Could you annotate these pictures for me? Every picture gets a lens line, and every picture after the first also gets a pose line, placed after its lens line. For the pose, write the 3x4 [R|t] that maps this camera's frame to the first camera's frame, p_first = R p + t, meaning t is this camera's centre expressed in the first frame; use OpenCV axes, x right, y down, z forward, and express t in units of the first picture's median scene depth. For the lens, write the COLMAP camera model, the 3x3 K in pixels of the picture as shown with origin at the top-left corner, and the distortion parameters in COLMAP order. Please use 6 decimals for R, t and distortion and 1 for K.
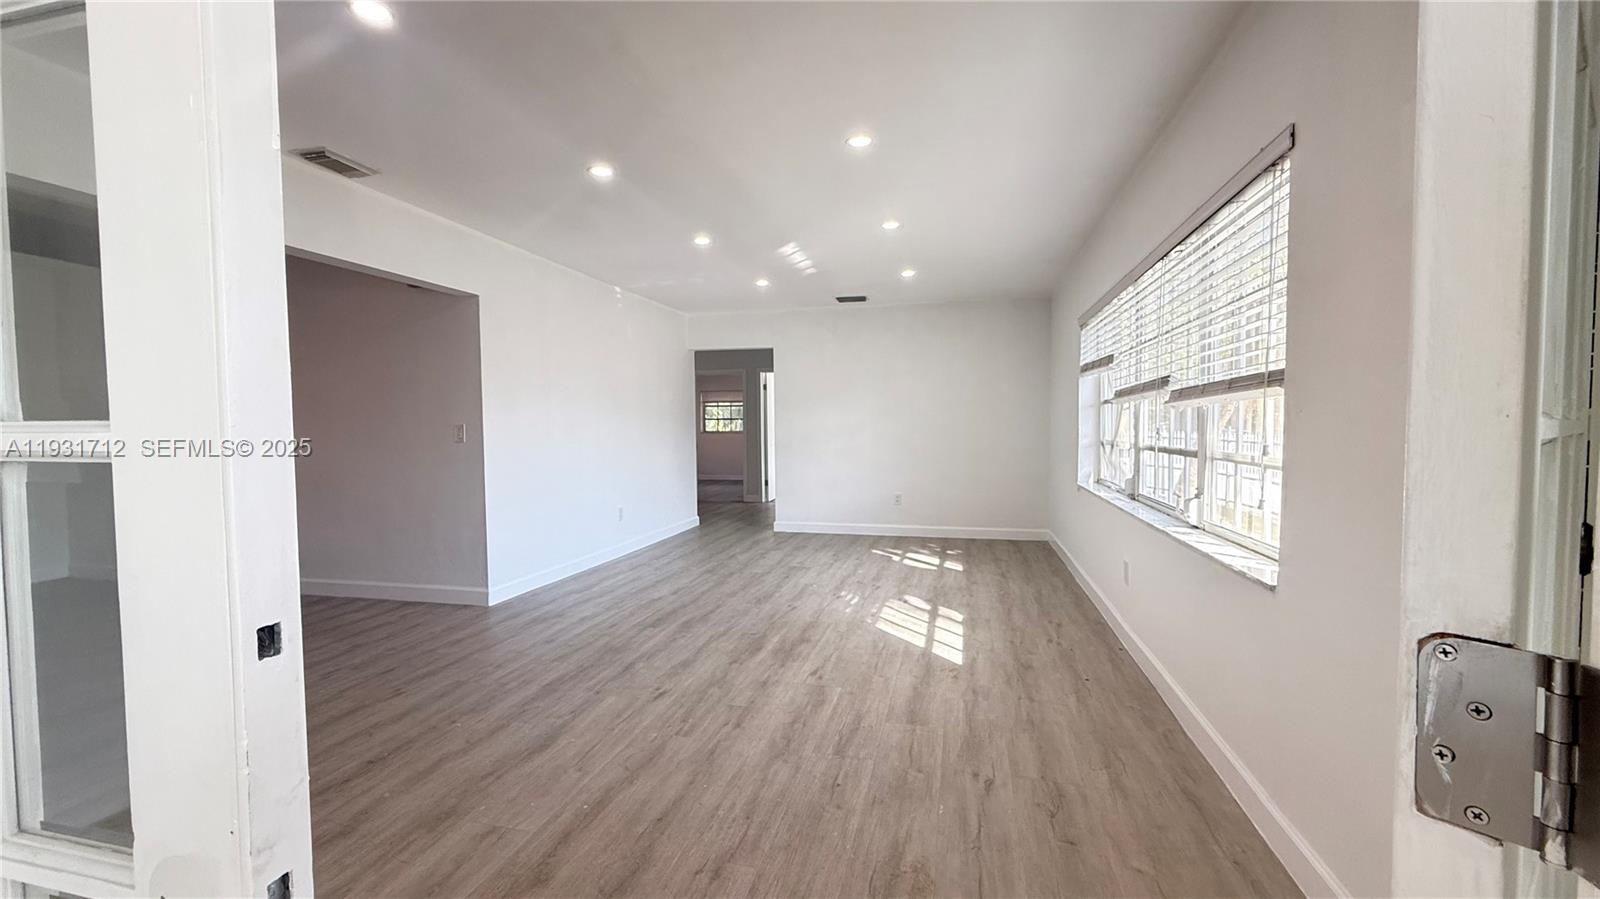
lens RADIAL K [[640.5, 0, 800.0], [0, 640.5, 449.5], [0, 0, 1]] dist [0.003752, -0.000392]
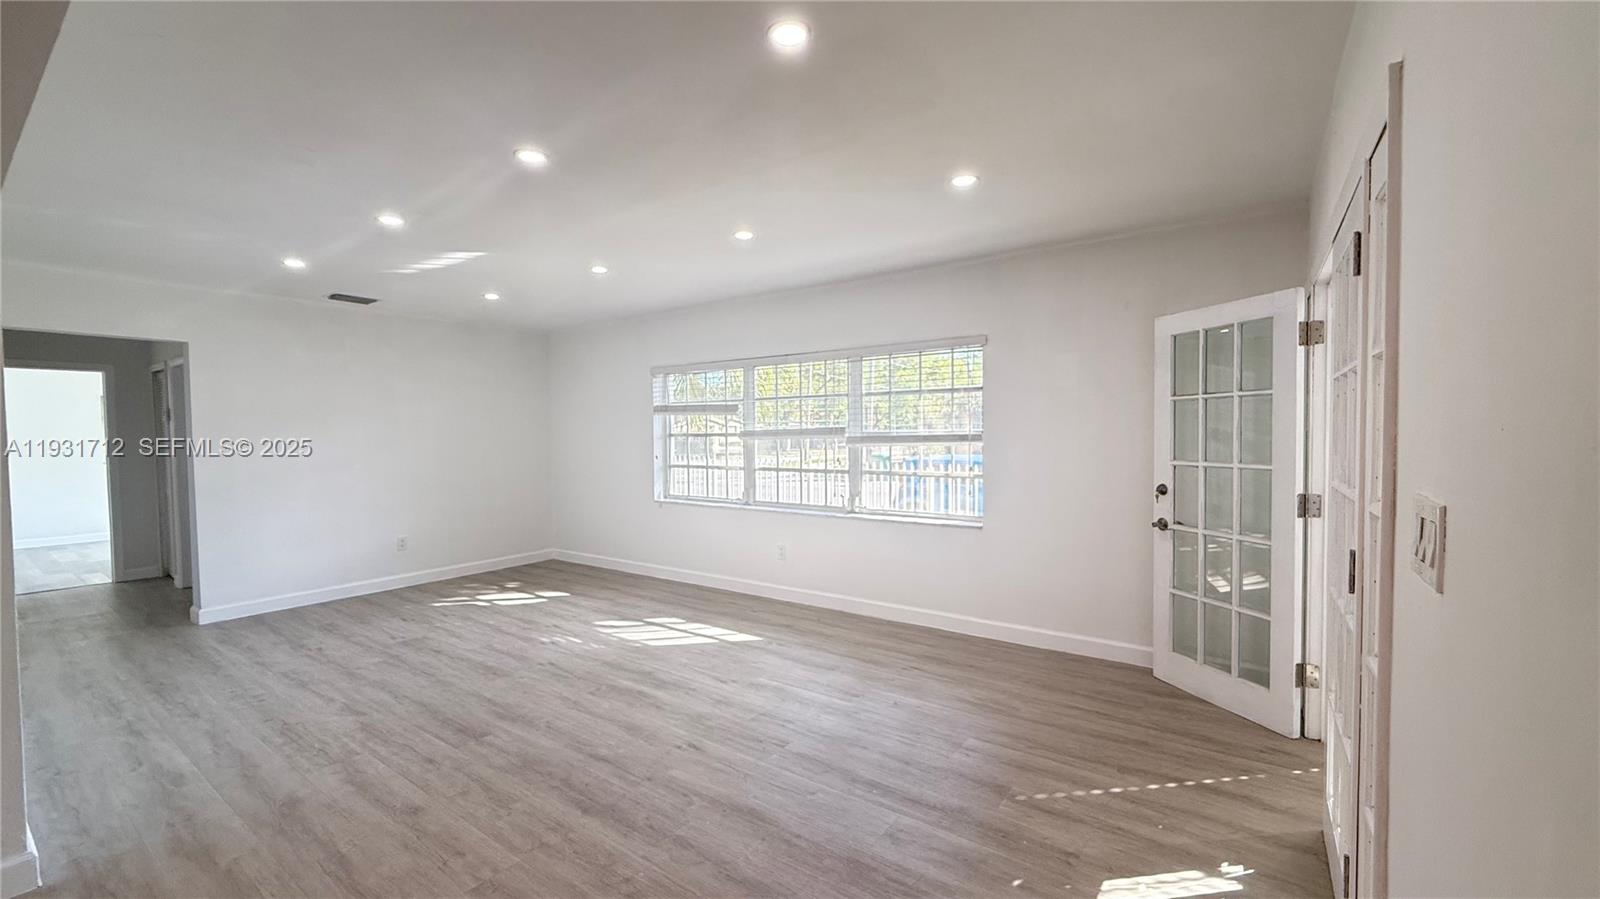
lens RADIAL K [[640.5, 0, 800.0], [0, 640.5, 449.5], [0, 0, 1]] dist [0.003752, -0.000392]
pose [[0.369344, -0.024239, 0.928977, -0.867930], [0.044808, 0.998962, 0.008251, -0.060509], [-0.928212, 0.038578, 0.370047, 0.382514]]
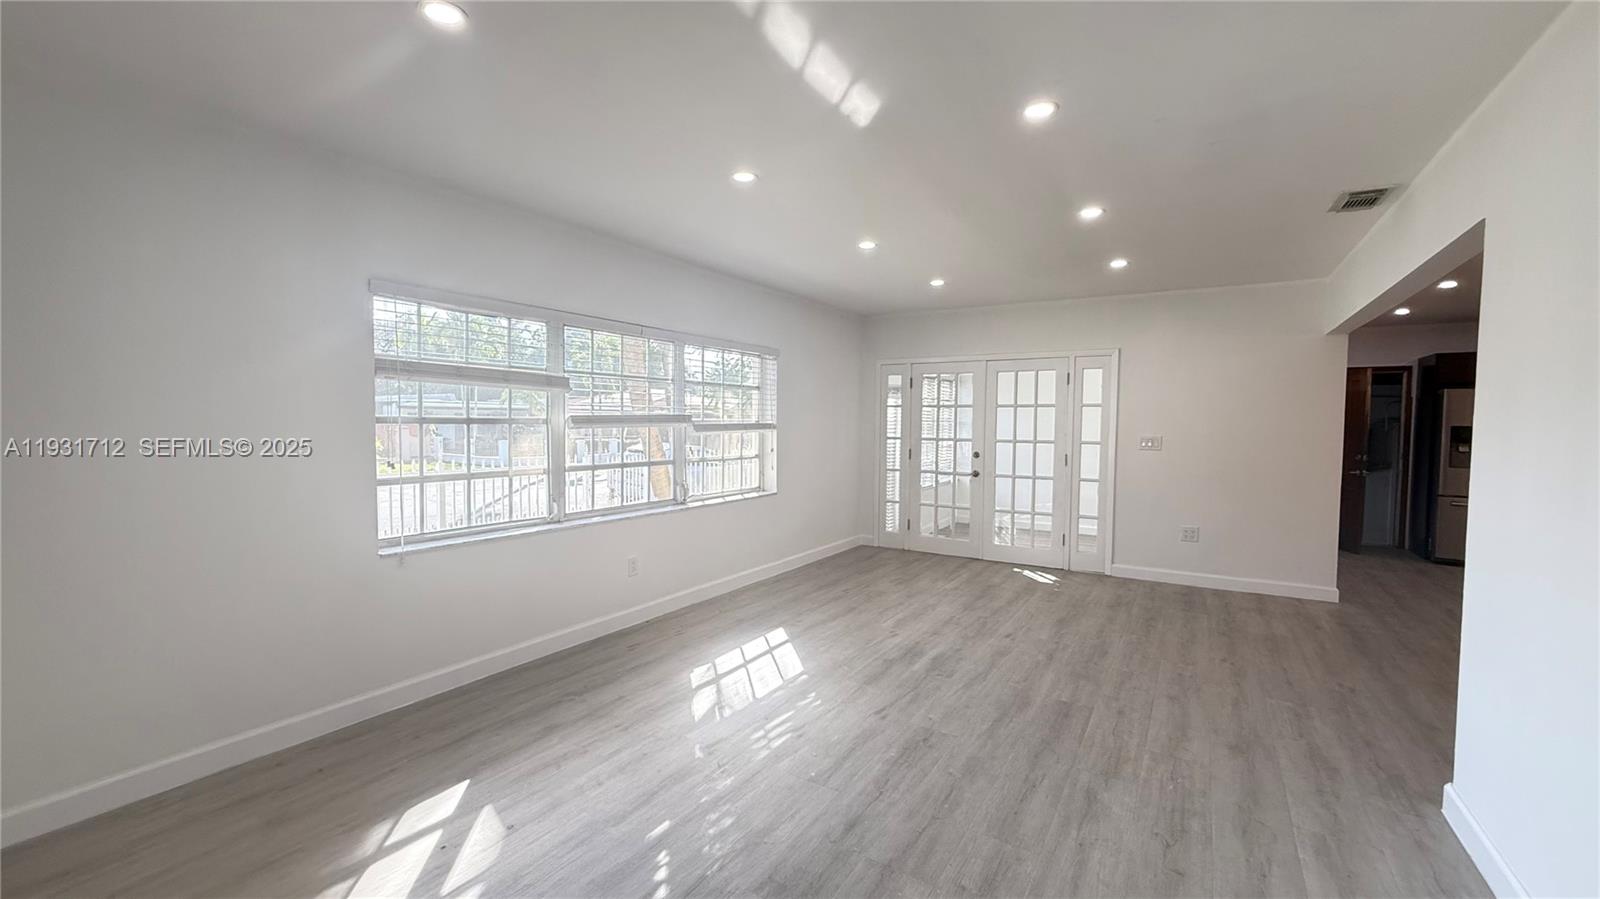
lens RADIAL K [[640.5, 0, 800.0], [0, 640.5, 449.5], [0, 0, 1]] dist [0.003752, -0.000392]
pose [[-0.952135, -0.014106, 0.305352, -0.168065], [0.010398, 0.996862, 0.078472, -0.123846], [-0.305501, 0.077891, -0.949001, 2.024591]]
